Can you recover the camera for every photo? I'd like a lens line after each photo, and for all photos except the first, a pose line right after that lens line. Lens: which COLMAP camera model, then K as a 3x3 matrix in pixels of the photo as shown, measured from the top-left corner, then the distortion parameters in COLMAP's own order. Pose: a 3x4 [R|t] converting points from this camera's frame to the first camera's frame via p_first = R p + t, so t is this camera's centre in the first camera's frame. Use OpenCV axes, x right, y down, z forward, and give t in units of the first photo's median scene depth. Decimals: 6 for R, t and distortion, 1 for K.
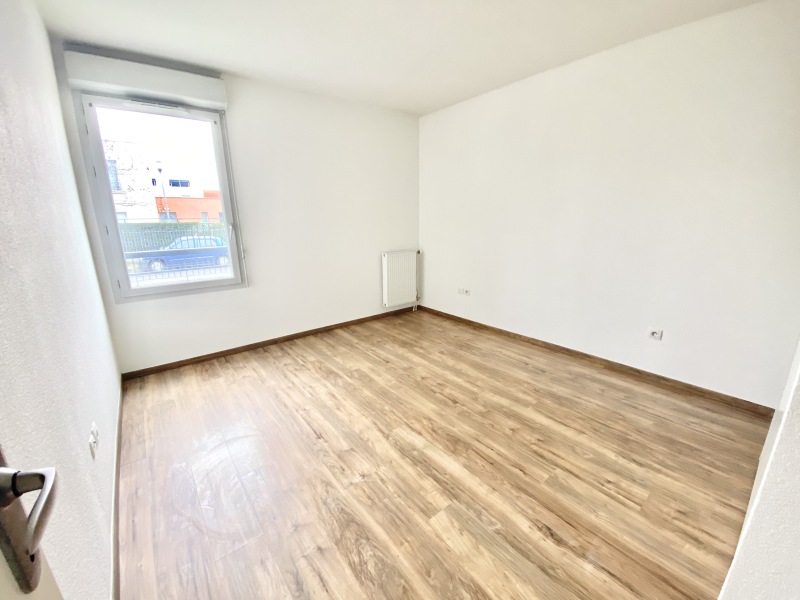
lens RADIAL K [[331.4, 0, 400.0], [0, 331.4, 300.0], [0, 0, 1]] dist [0.048861, -0.031692]
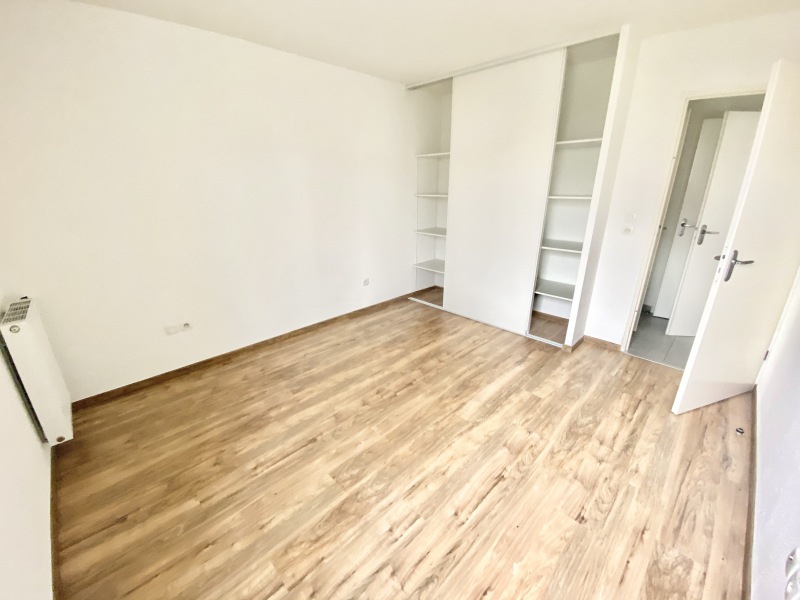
lens RADIAL K [[331.4, 0, 400.0], [0, 331.4, 300.0], [0, 0, 1]] dist [0.048861, -0.031692]
pose [[-0.126574, -0.317405, 0.939805, -0.712206], [0.242516, 0.908772, 0.339587, -0.298888], [-0.961855, 0.270901, -0.038051, 0.937749]]
